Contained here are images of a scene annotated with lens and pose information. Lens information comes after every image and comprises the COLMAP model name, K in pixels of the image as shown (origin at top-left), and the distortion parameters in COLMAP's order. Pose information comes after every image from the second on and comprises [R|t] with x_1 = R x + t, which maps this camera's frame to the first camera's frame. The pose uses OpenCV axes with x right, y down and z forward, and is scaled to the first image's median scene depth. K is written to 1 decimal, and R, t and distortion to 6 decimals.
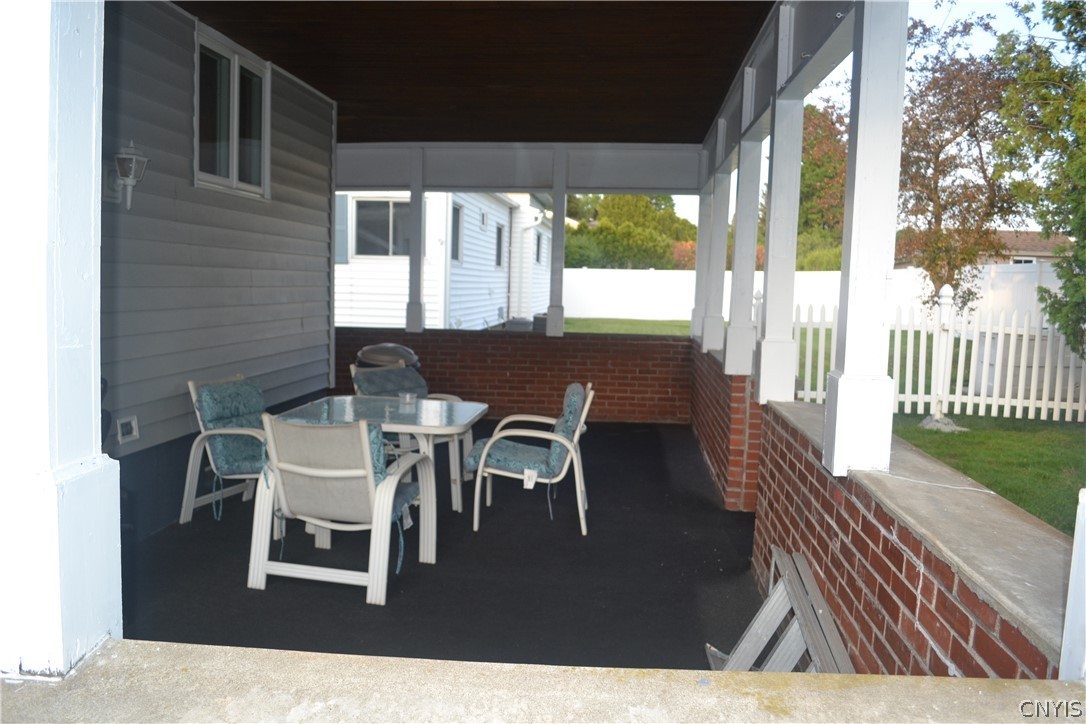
lens RADIAL K [[869.9, 0, 543.0], [0, 869.9, 362.0], [0, 0, 1]] dist [-0.083101, 0.014011]
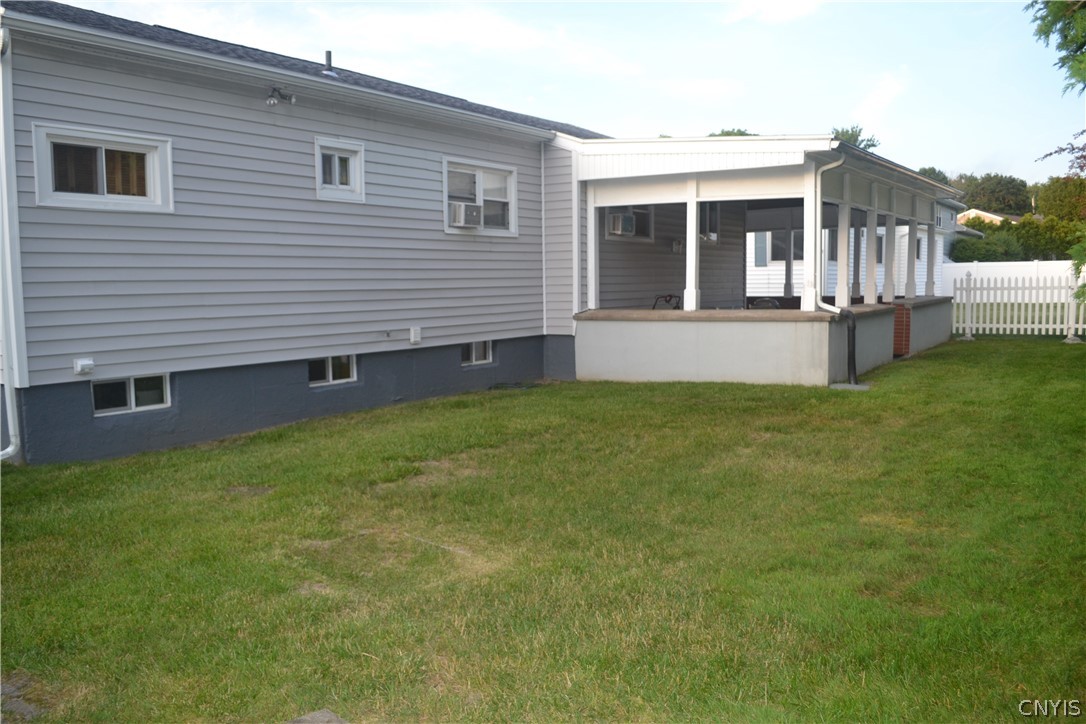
lens RADIAL K [[869.9, 0, 543.0], [0, 869.9, 362.0], [0, 0, 1]] dist [-0.083101, 0.014011]
pose [[0.870899, 0.007336, -0.491407, 0.066019], [-0.009082, 0.999958, -0.001168, 0.022831], [0.491378, 0.005480, 0.870929, -0.195716]]
